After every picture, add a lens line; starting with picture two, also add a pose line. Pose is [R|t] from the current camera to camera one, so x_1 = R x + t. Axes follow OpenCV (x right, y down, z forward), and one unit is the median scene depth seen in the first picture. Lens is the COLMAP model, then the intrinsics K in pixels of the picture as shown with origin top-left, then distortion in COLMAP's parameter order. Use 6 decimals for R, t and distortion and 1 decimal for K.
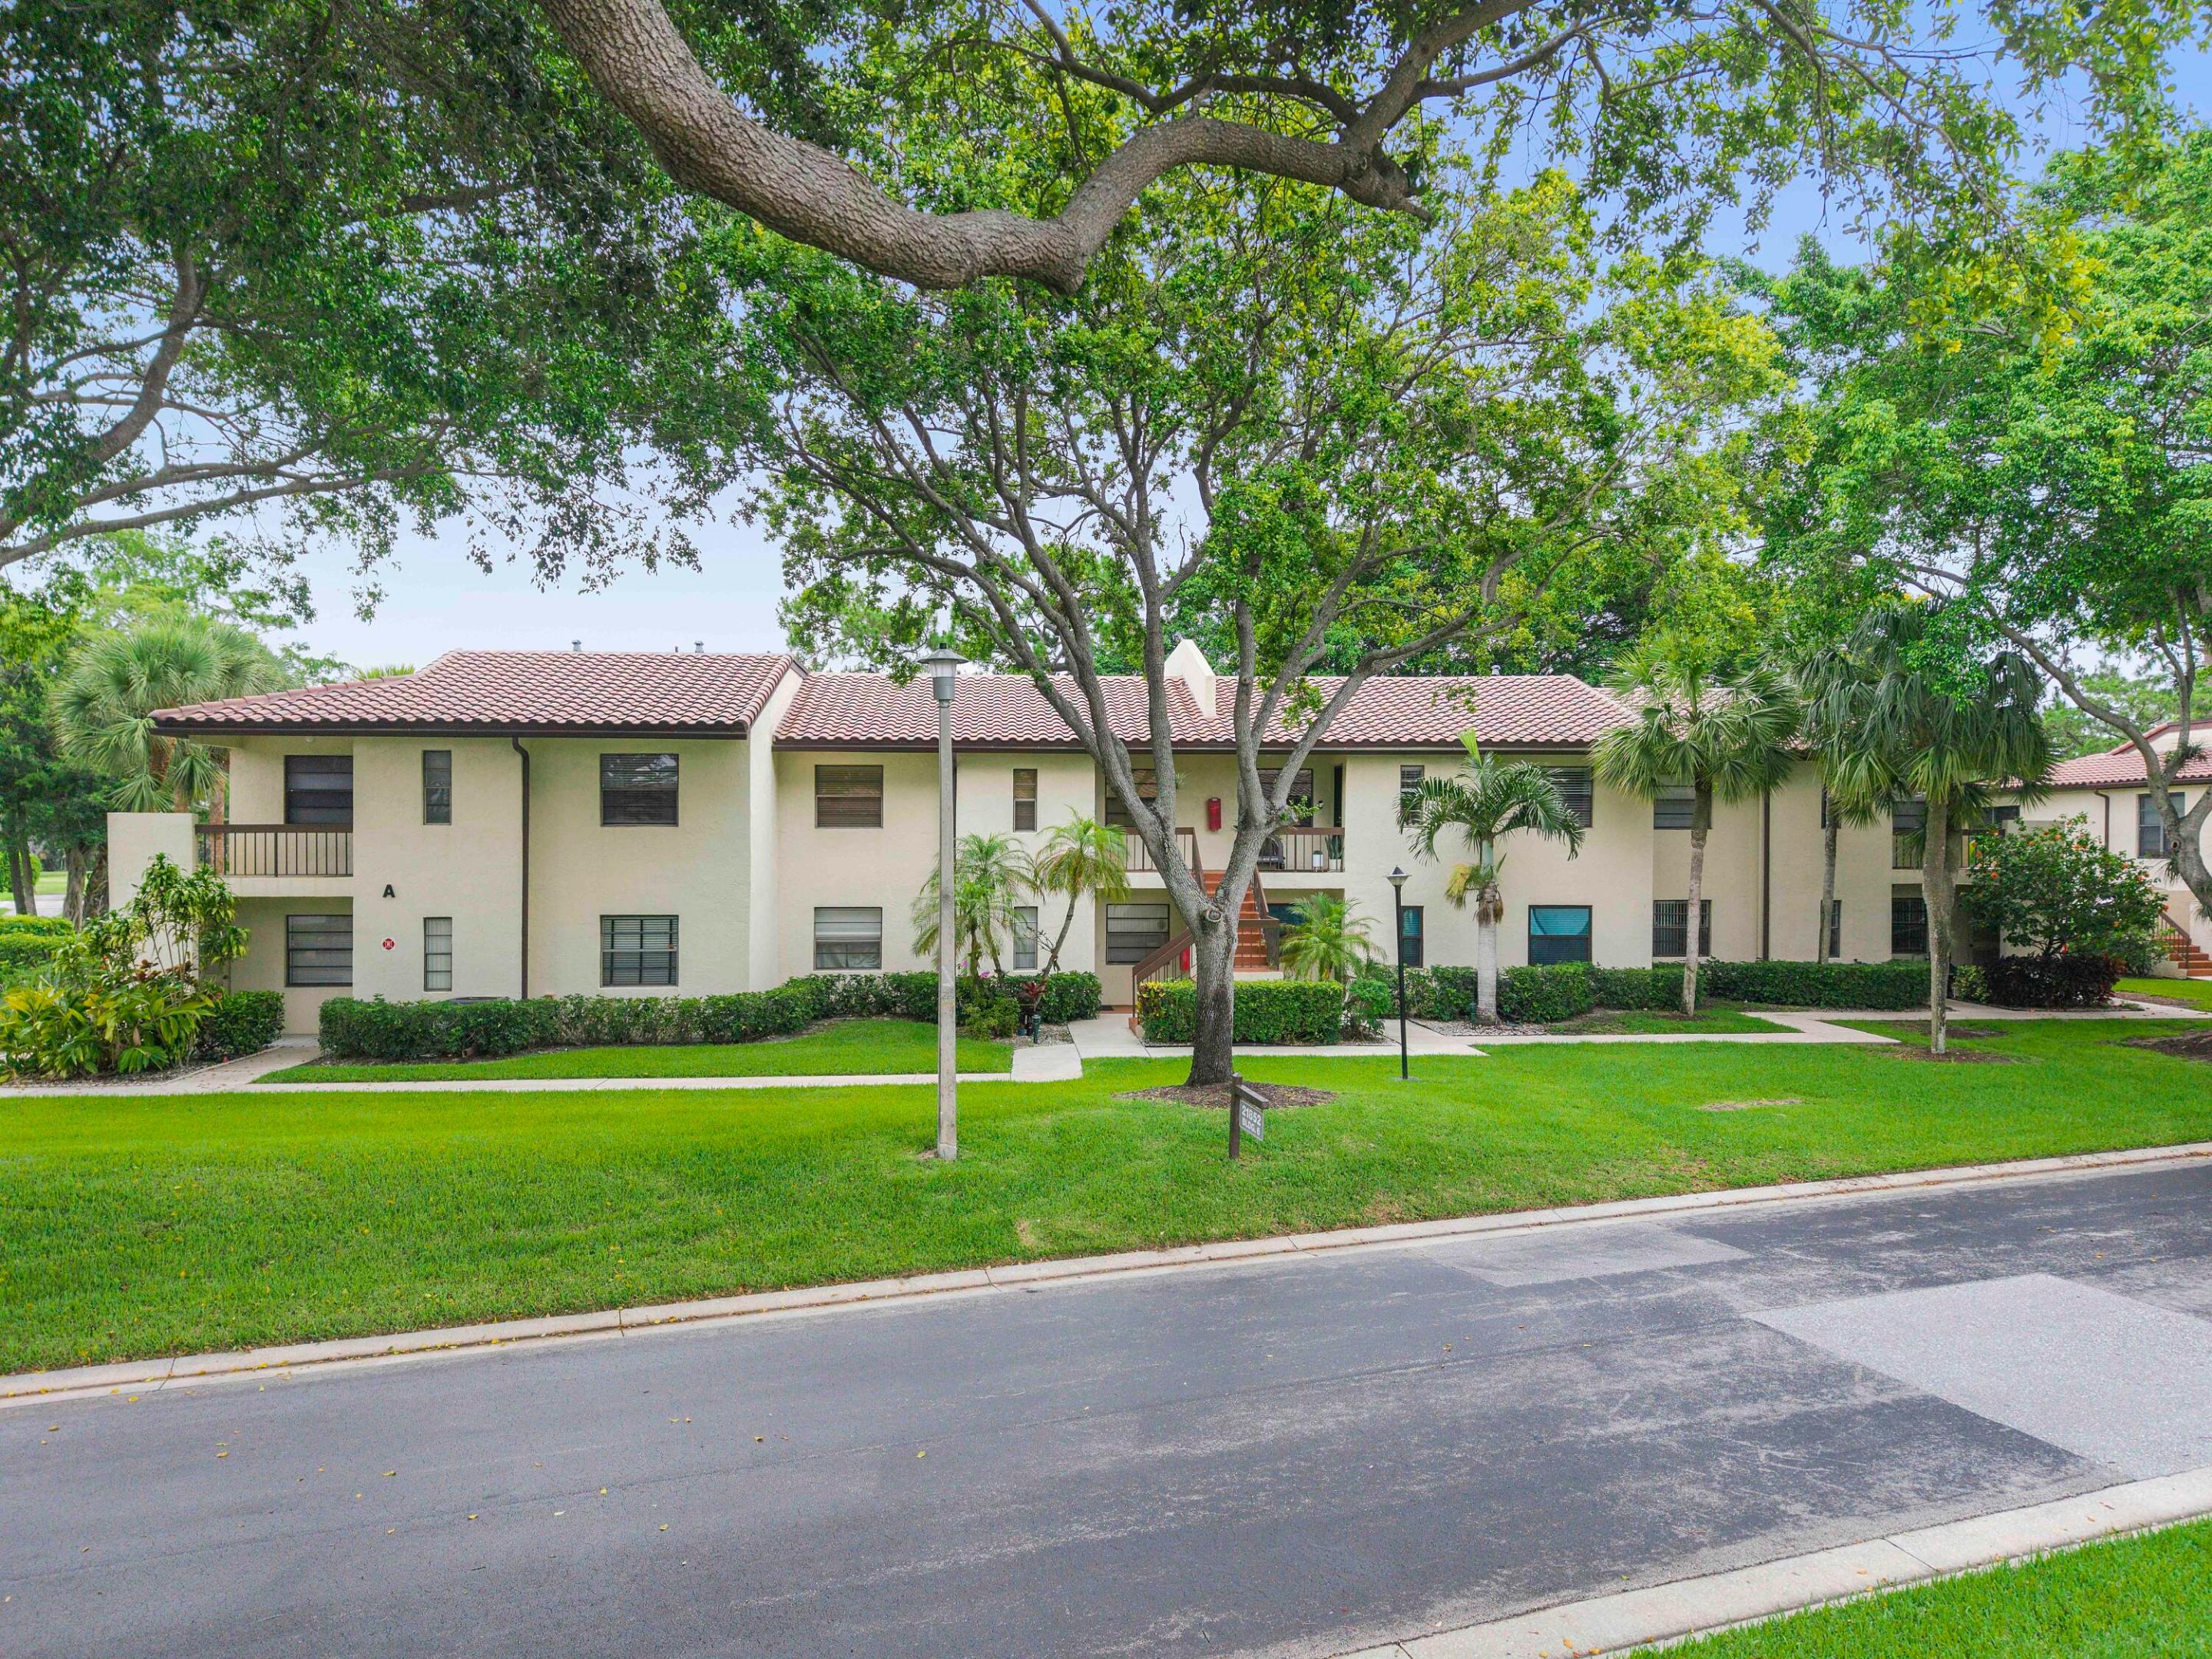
lens RADIAL K [[1514.4, 0, 1100.9], [0, 1514.4, 831.7], [0, 0, 1]] dist [0.019145, -0.016231]
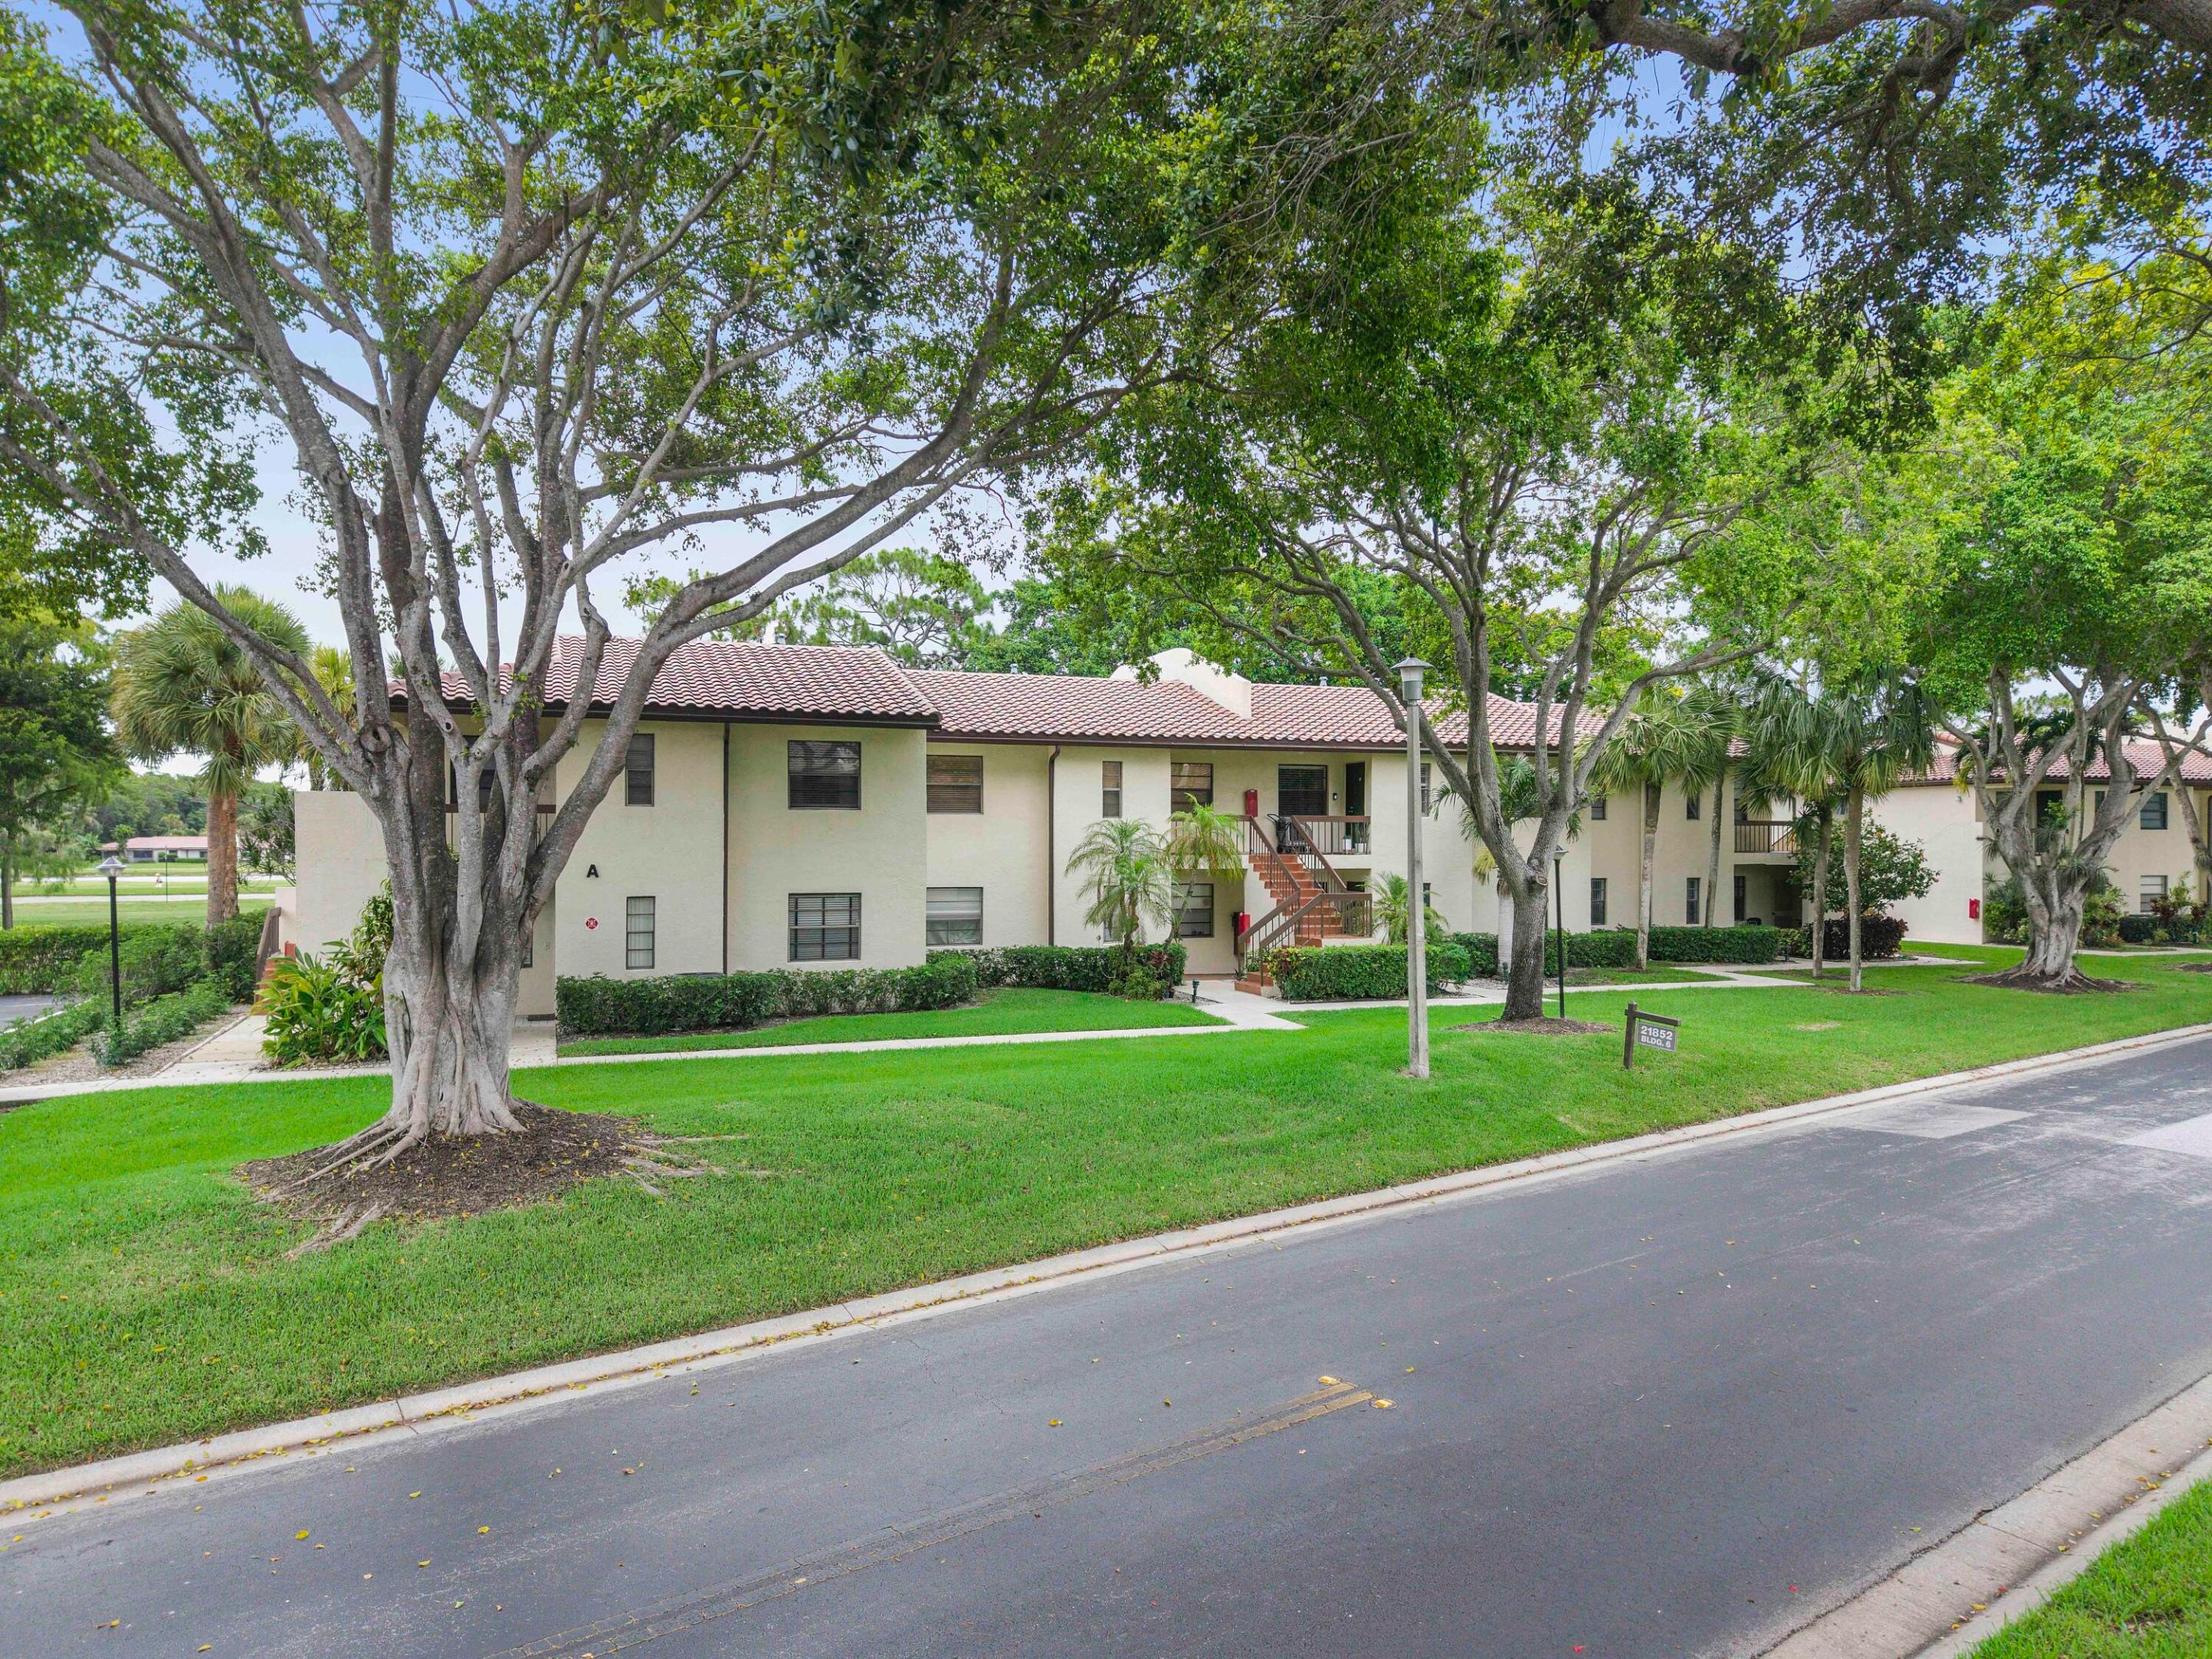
lens RADIAL K [[1490.6, 0, 1092.0], [0, 1490.6, 818.3], [0, 0, 1]] dist [0.041673, -0.047033]
pose [[0.959875, 0.006410, 0.280355, -0.416695], [-0.004246, 0.999956, -0.008326, 0.010595], [-0.280396, 0.006801, 0.959860, -0.051353]]
